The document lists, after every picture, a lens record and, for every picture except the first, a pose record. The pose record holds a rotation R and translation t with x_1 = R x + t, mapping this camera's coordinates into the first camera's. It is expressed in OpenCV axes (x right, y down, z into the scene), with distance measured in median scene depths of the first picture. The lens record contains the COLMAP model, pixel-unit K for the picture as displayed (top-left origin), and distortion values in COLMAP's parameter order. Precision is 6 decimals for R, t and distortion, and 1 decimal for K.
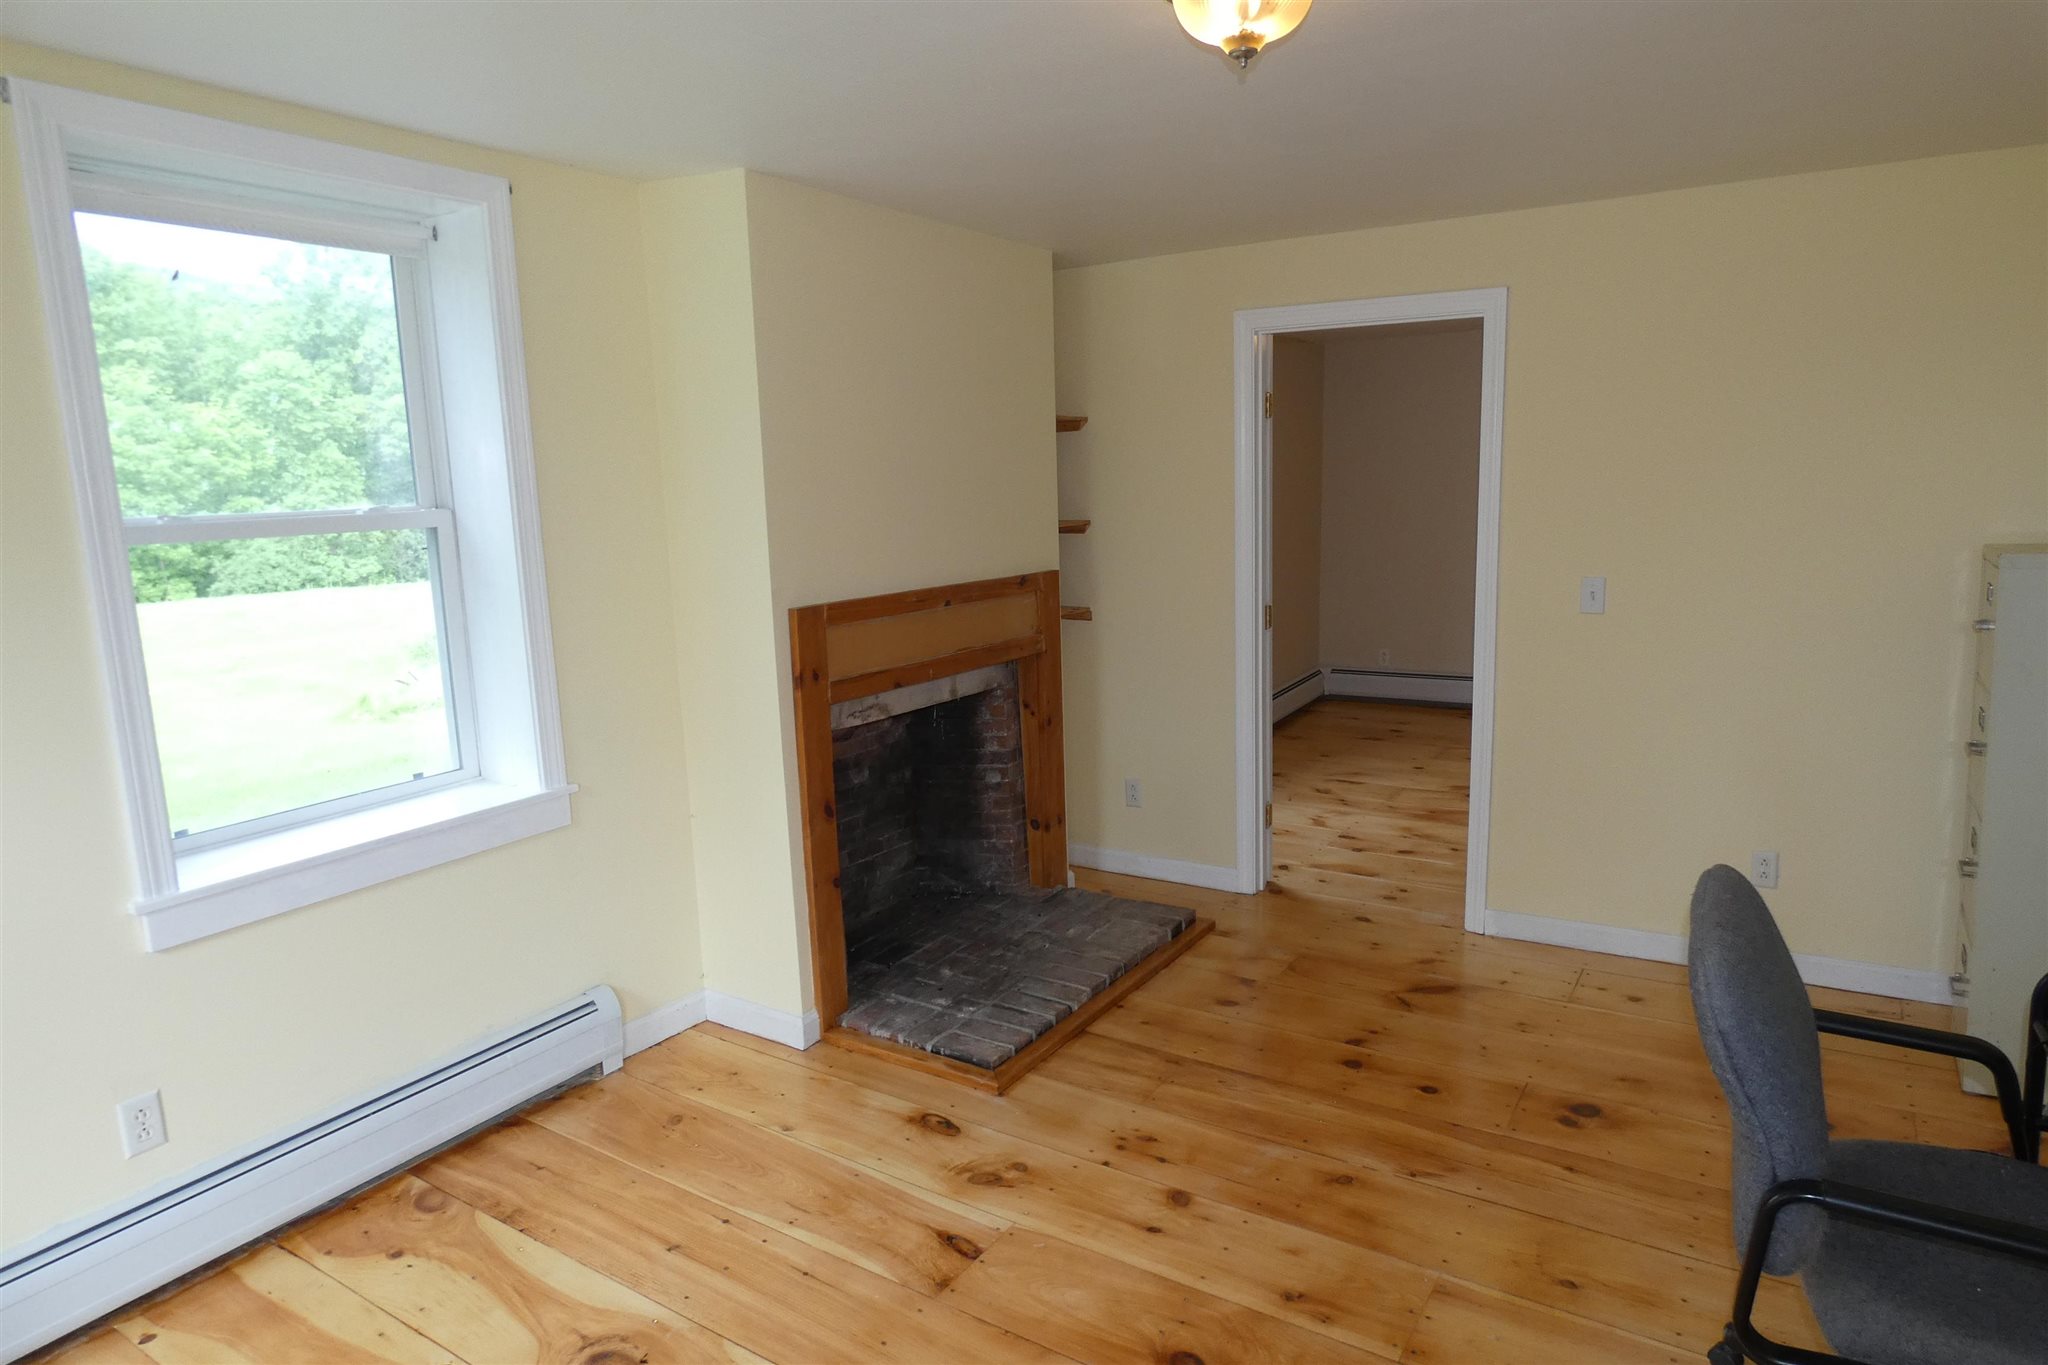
lens RADIAL K [[1228.4, 0, 1052.1], [0, 1228.4, 683.6], [0, 0, 1]] dist [0.000198, 0.003868]
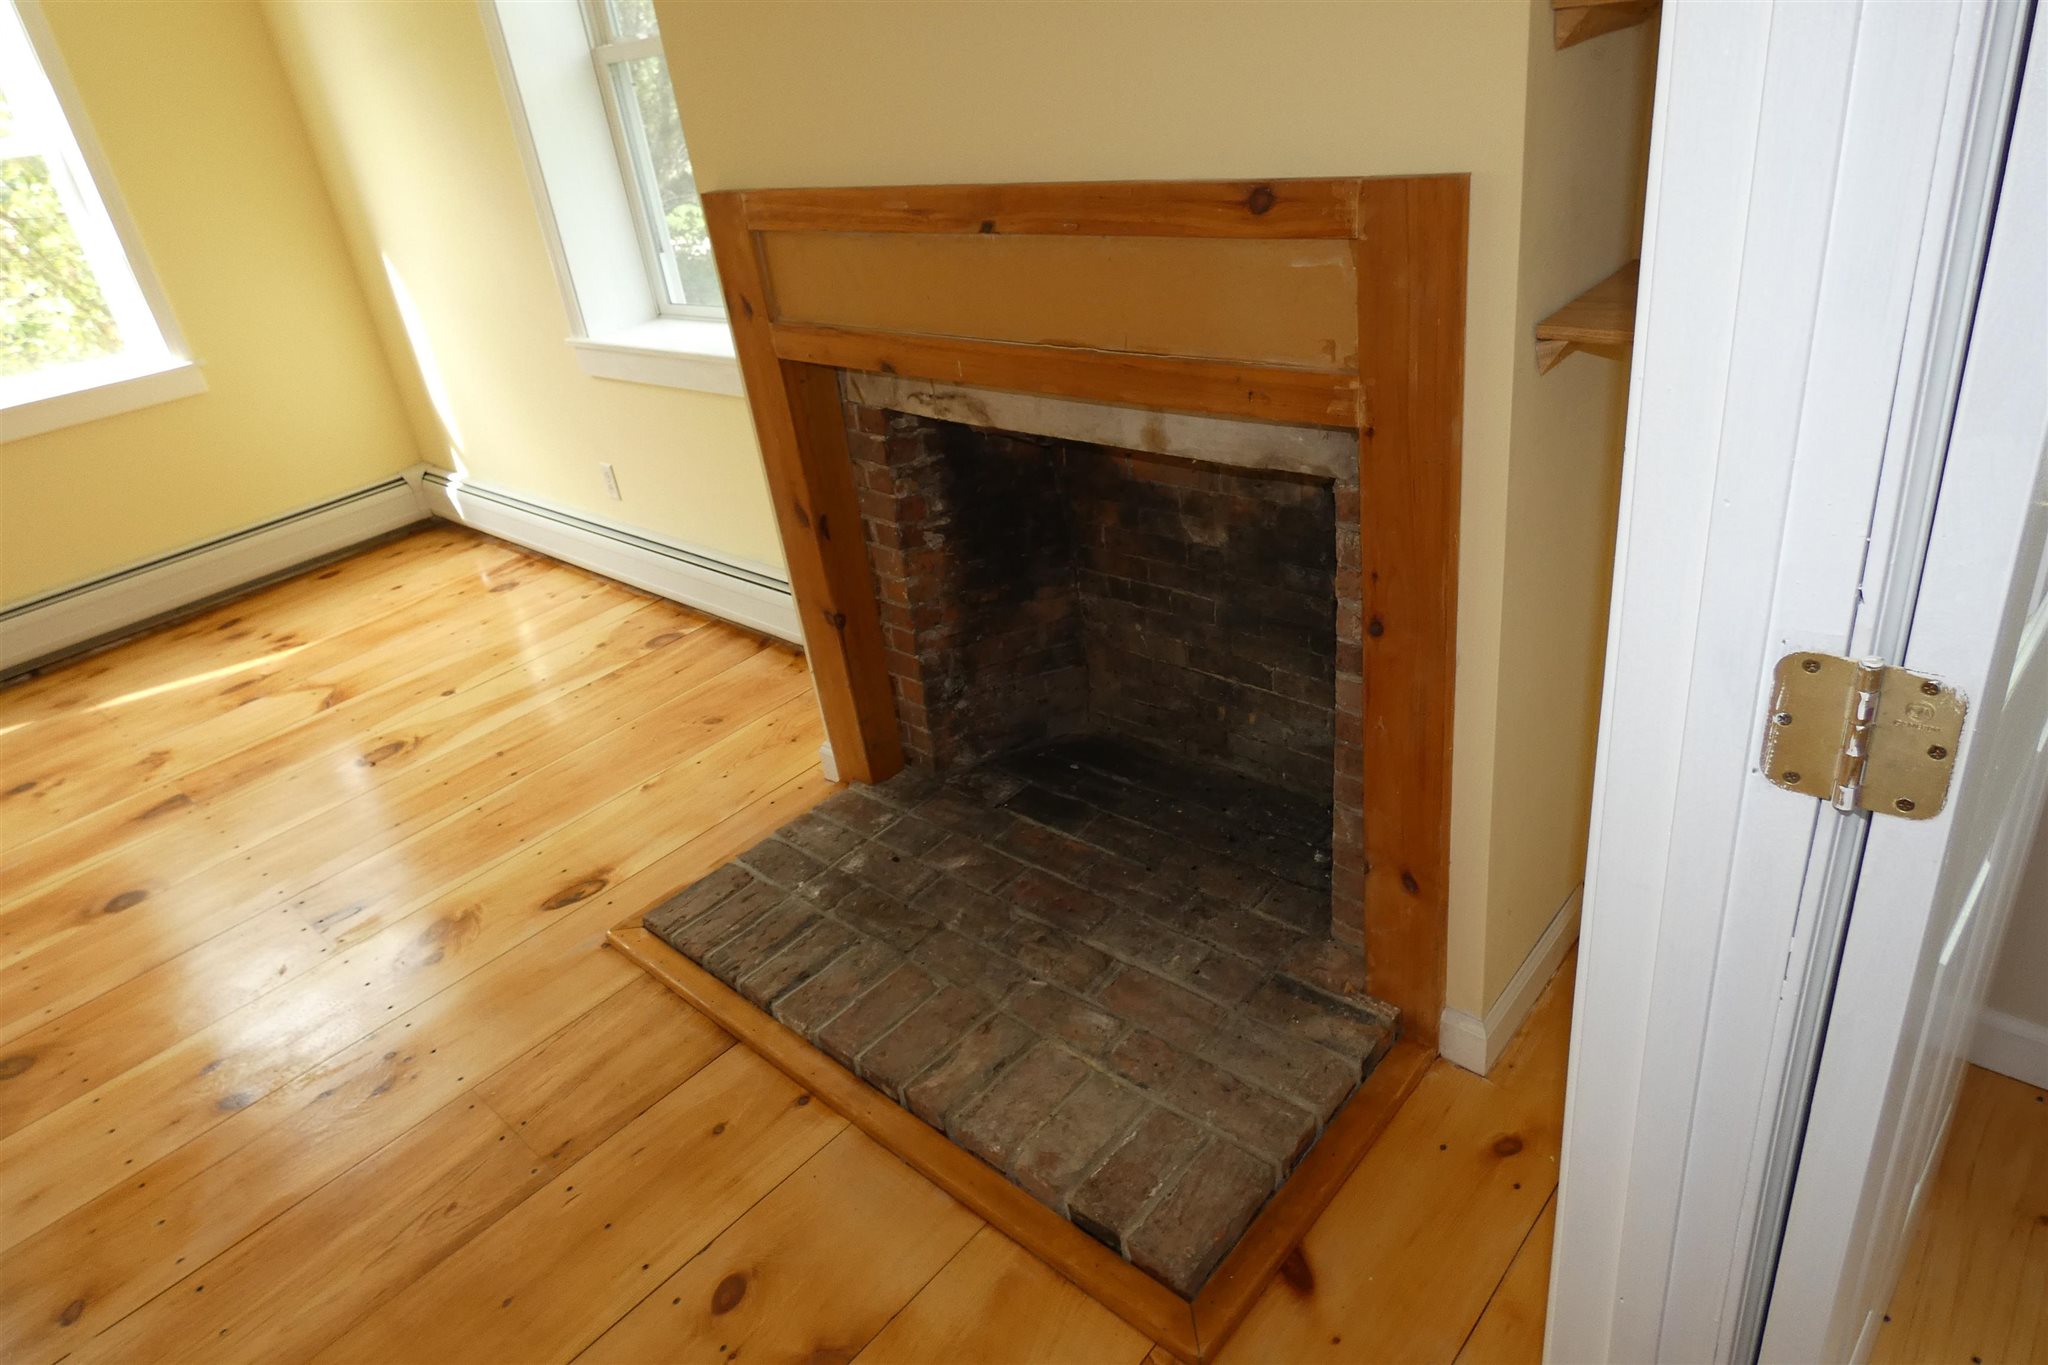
lens RADIAL K [[1228.4, 0, 1052.1], [0, 1228.4, 683.6], [0, 0, 1]] dist [0.000198, 0.003868]
pose [[-0.186288, 0.500224, -0.845620, 0.388903], [-0.040455, 0.856051, 0.515306, -0.161738], [0.981662, 0.130205, -0.139235, 1.158283]]
